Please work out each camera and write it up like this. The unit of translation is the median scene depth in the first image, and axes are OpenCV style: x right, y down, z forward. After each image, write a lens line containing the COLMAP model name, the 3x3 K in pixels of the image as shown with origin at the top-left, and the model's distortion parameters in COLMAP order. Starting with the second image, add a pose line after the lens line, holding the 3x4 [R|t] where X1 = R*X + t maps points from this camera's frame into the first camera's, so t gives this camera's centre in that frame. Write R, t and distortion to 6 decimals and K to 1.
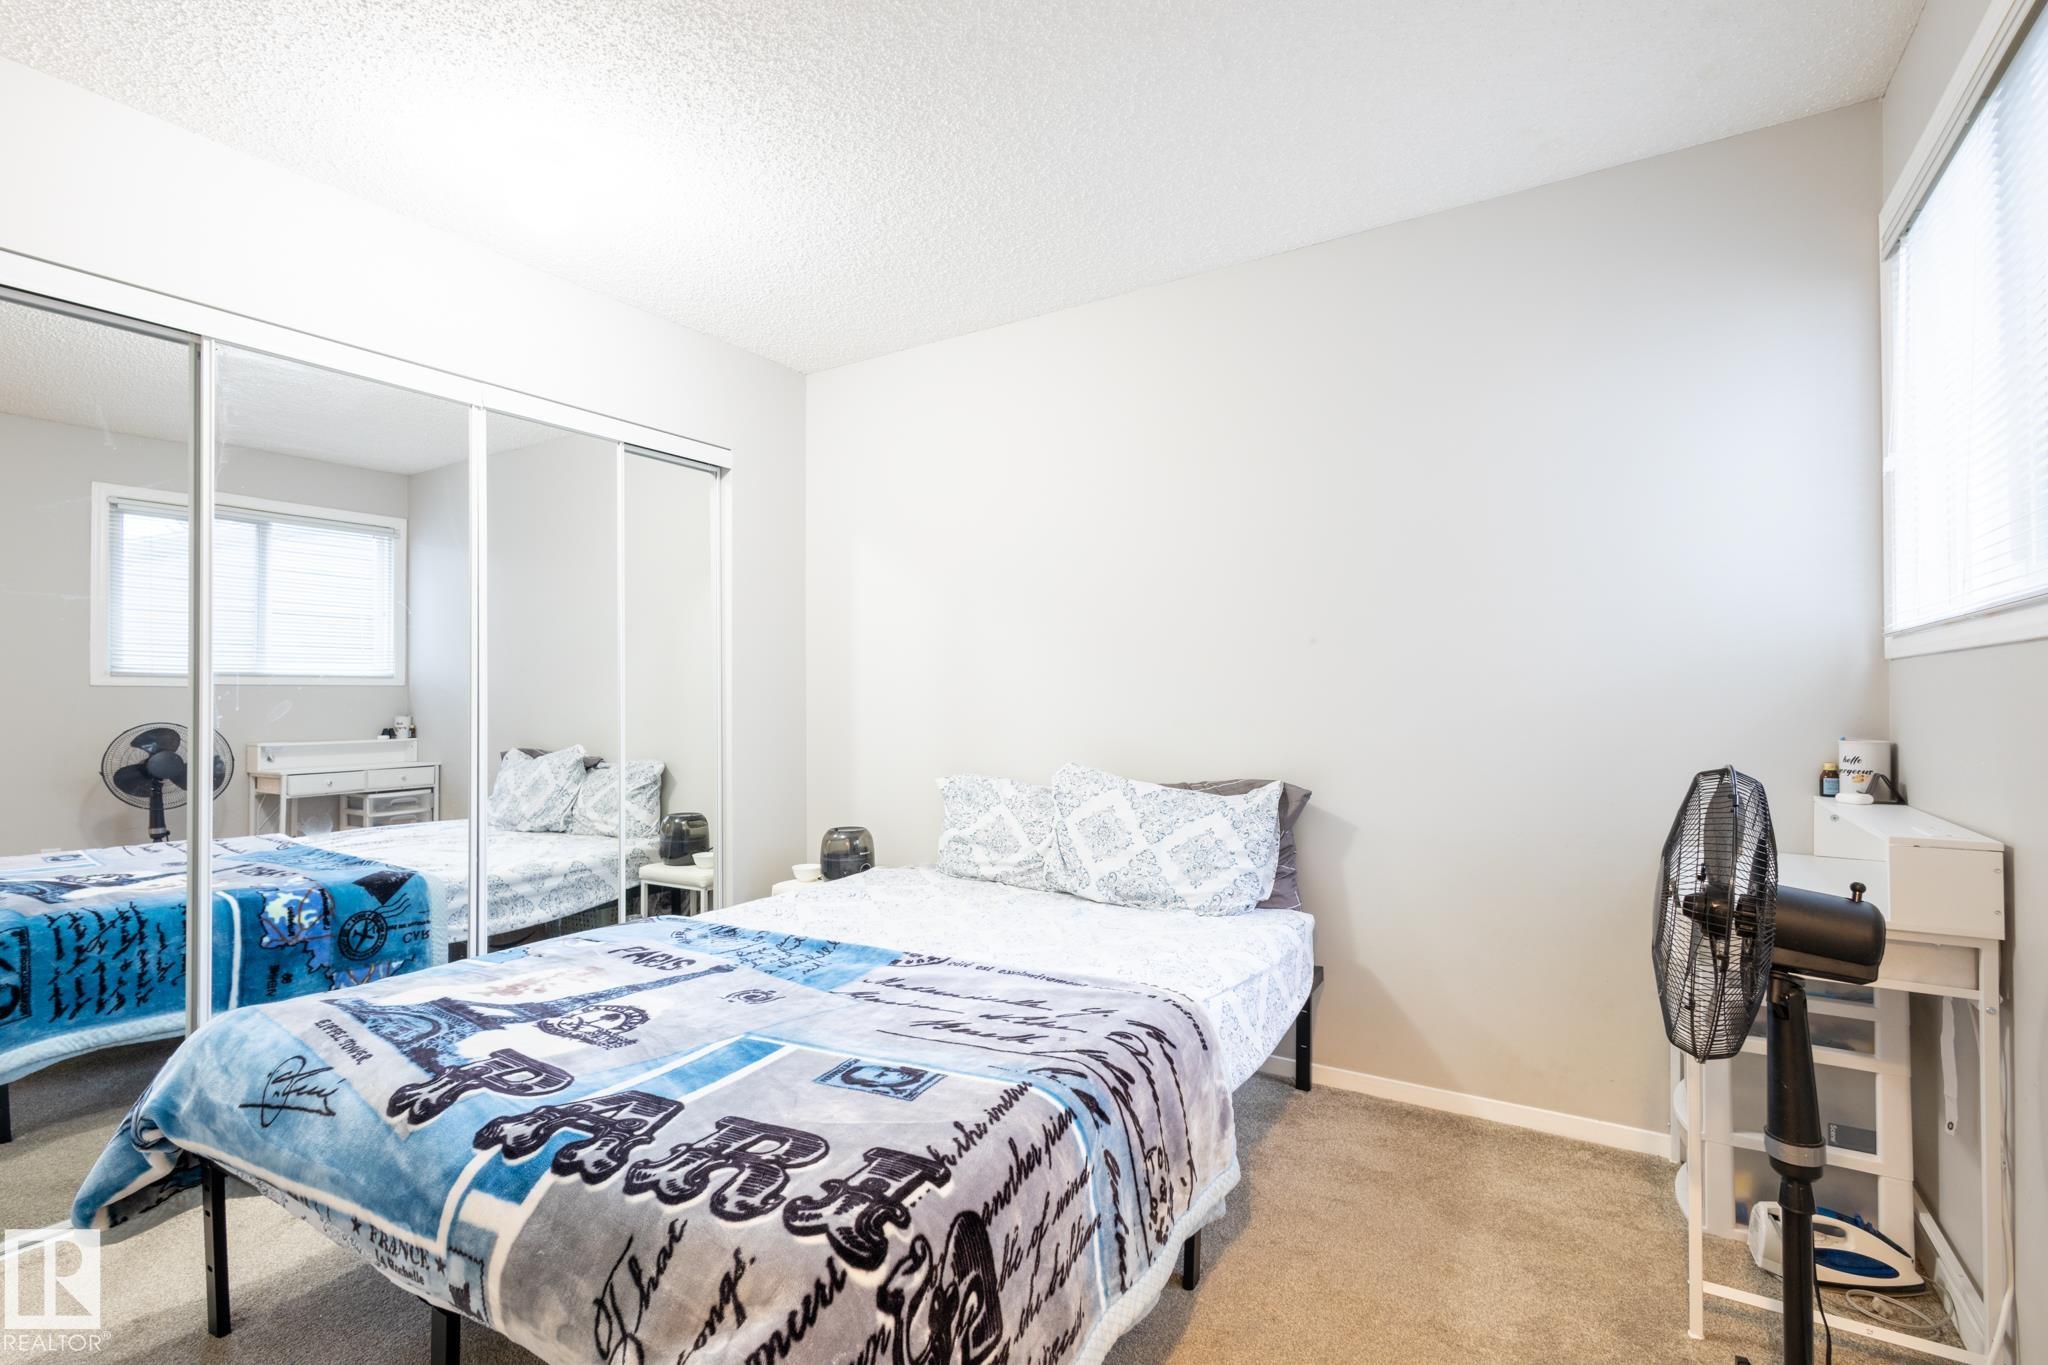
lens RADIAL K [[955.2, 0, 1027.2], [0, 955.2, 696.1], [0, 0, 1]] dist [0.014638, 0.000414]
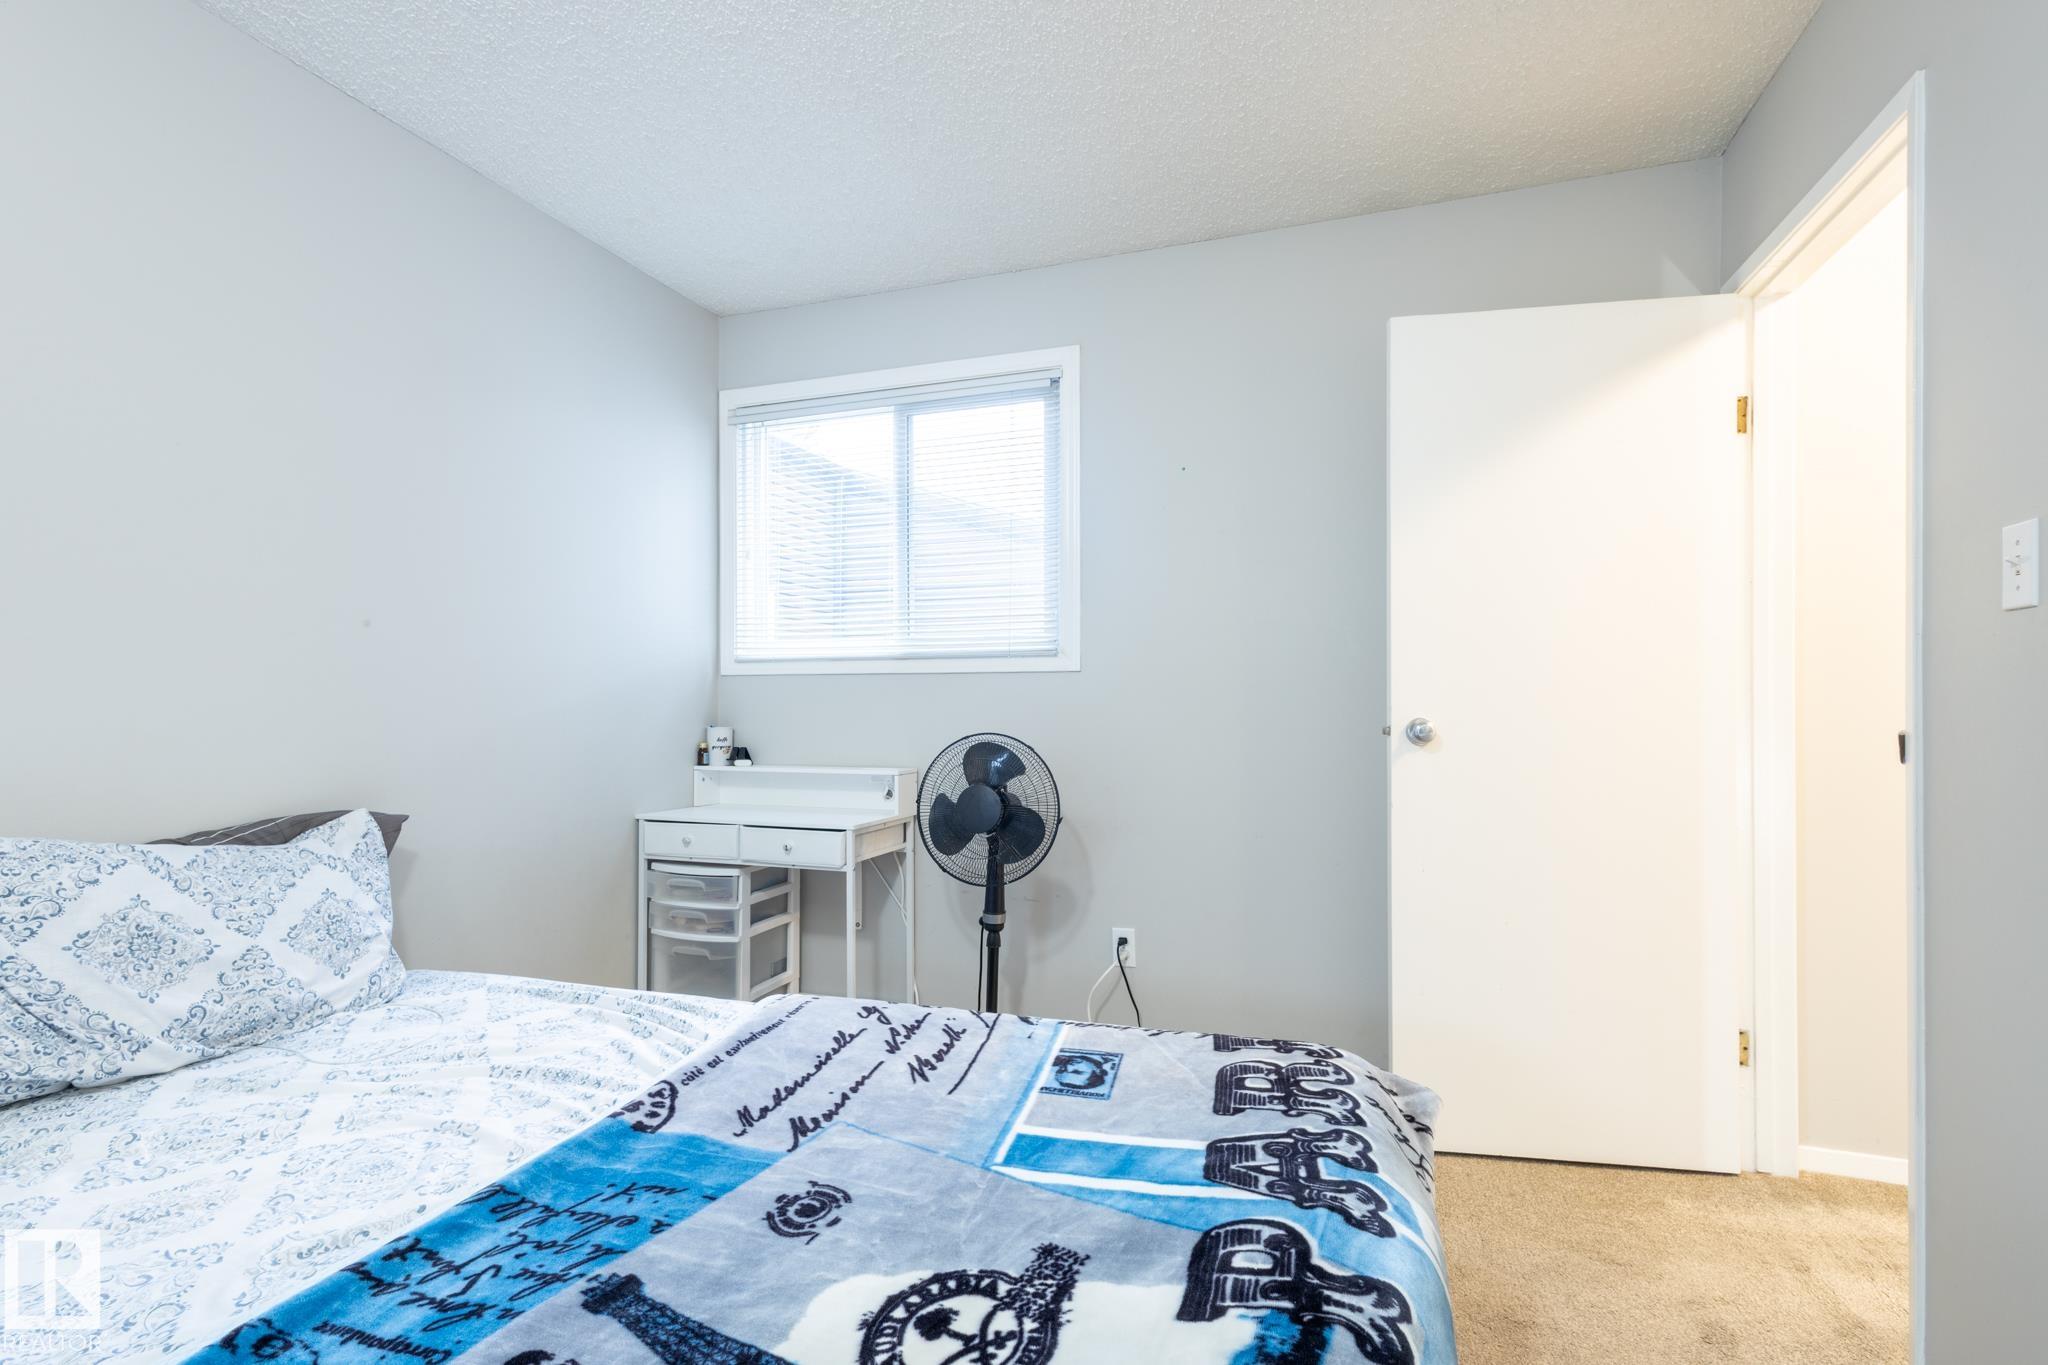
lens RADIAL K [[955.2, 0, 1026.8], [0, 955.2, 682.2], [0, 0, 1]] dist [0.014638, 0.000414]
pose [[-0.215976, 0.022410, 0.976142, -0.981060], [-0.002027, 0.999724, -0.023400, 0.011246], [-0.976397, -0.007032, -0.215871, 1.106820]]
